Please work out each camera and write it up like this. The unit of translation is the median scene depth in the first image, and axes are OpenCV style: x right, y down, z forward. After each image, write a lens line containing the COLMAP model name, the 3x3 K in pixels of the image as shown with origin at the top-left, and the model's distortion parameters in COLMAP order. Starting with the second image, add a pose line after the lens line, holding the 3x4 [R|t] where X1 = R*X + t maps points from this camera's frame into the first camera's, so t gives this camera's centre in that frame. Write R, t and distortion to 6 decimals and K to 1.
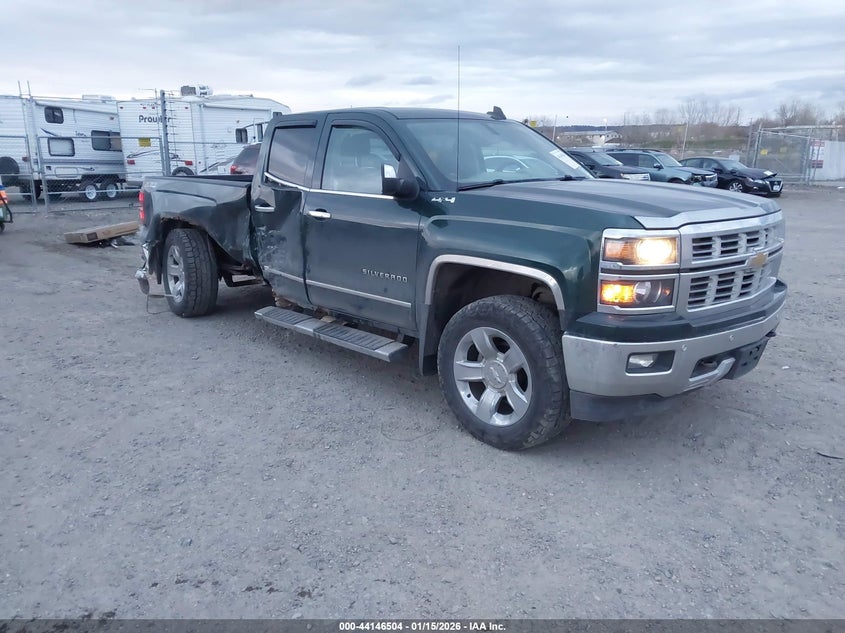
lens RADIAL K [[672.5, 0, 422.5], [0, 672.5, 316.5], [0, 0, 1]] dist [0.001874, 0.000462]
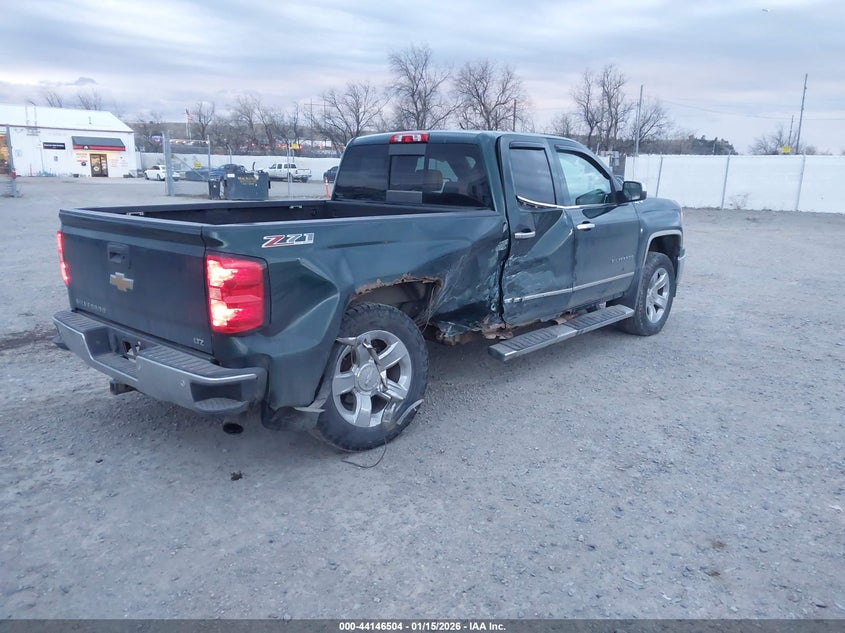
lens RADIAL K [[672.5, 0, 422.5], [0, 672.5, 316.5], [0, 0, 1]] dist [0.001874, 0.000462]
pose [[-0.084118, -0.230790, 0.969361, -1.154926], [0.220086, 0.944480, 0.243965, -0.312293], [-0.971847, 0.233865, -0.028655, 1.194765]]
